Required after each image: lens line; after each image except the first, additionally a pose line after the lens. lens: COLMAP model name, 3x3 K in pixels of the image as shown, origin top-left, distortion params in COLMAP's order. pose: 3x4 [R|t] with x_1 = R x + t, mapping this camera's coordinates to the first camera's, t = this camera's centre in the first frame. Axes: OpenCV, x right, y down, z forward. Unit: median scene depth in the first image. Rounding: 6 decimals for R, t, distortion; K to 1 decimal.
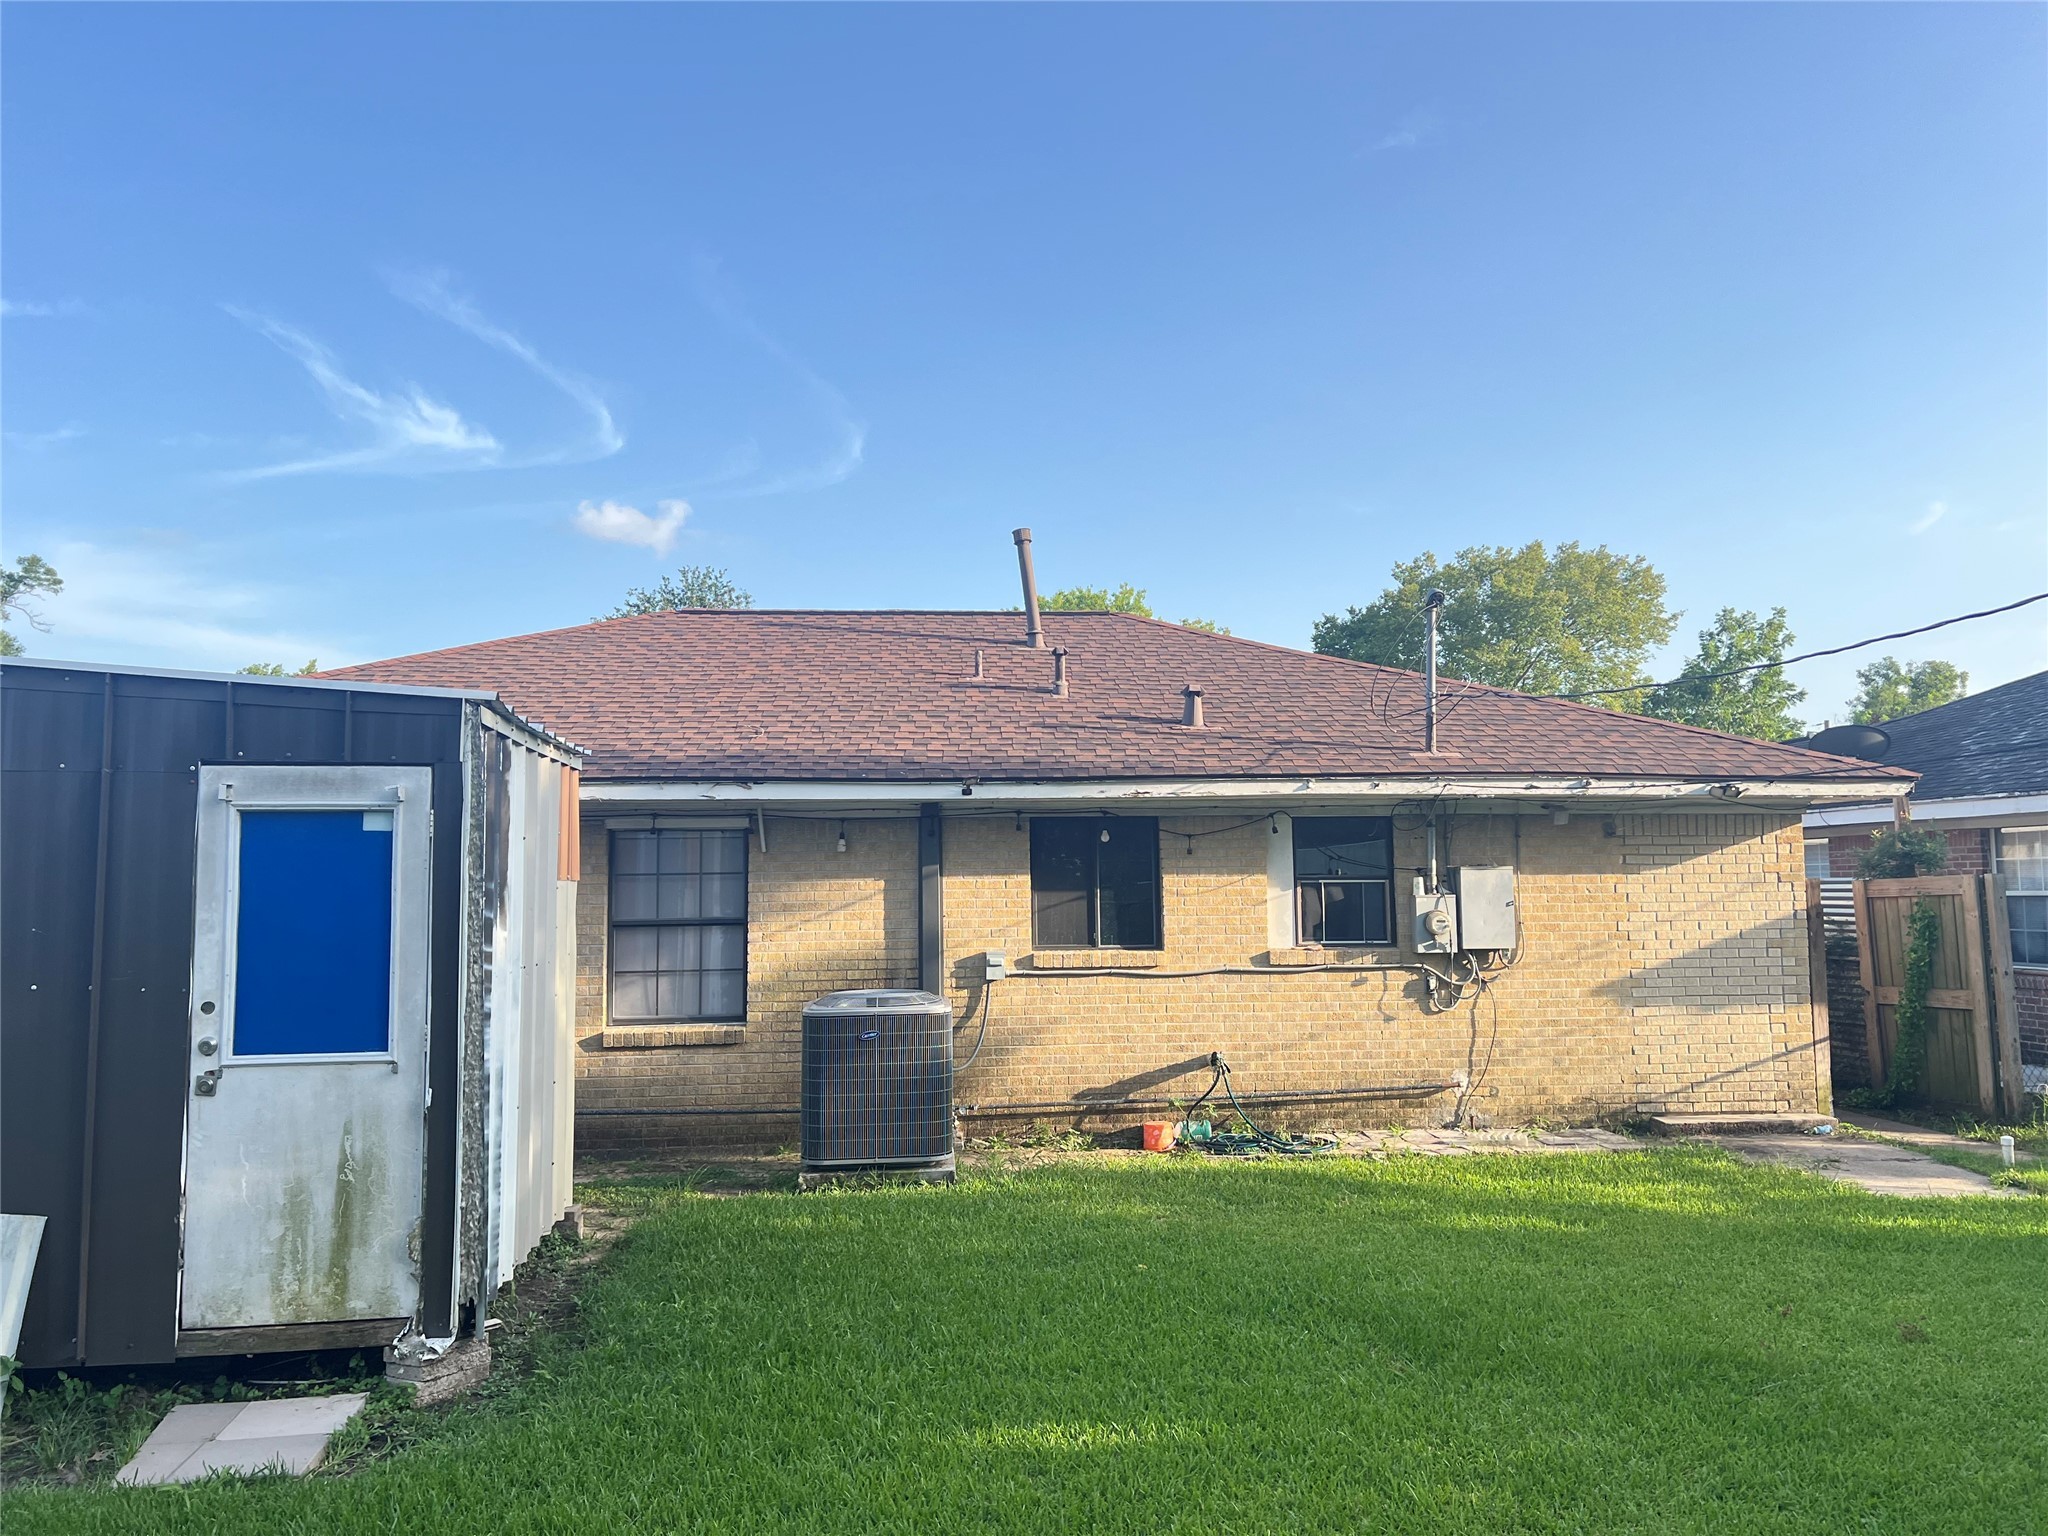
lens RADIAL K [[1521.6, 0, 1024.0], [0, 1521.6, 768.0], [0, 0, 1]] dist [0.108039, -0.172143]
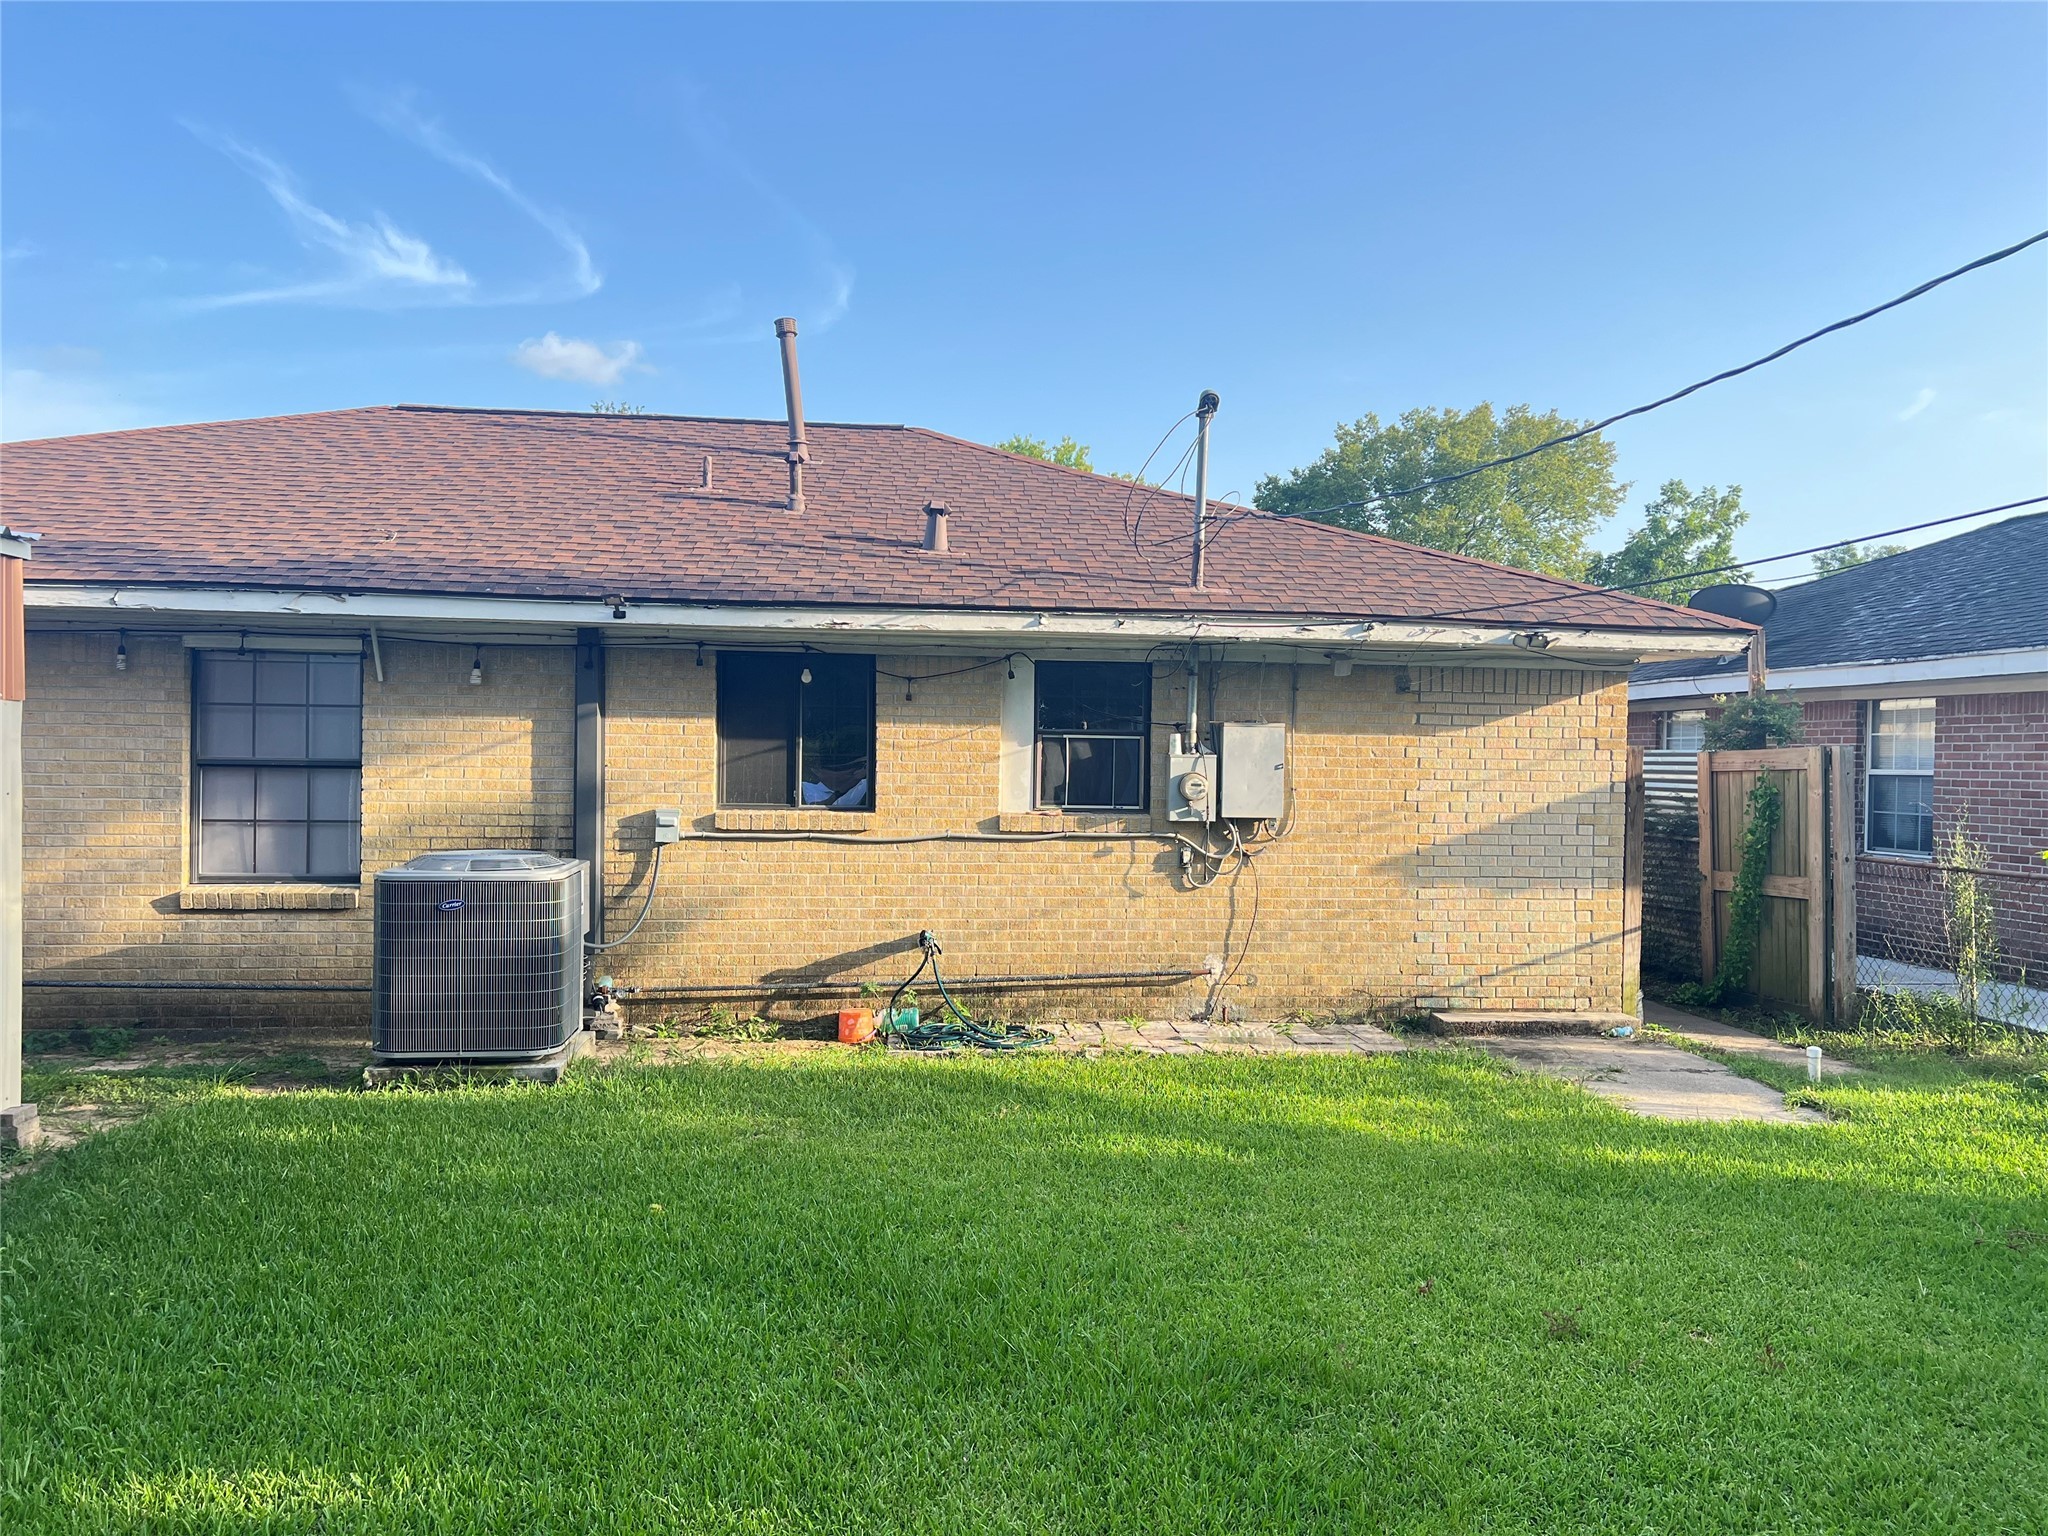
lens RADIAL K [[1537.2, 0, 1024.0], [0, 1537.2, 768.0], [0, 0, 1]] dist [0.184281, -0.505513]
pose [[0.999204, 0.025630, 0.030578, 0.147282], [-0.028199, 0.995830, 0.086760, 0.018007], [-0.028227, -0.087553, 0.995760, 0.141484]]
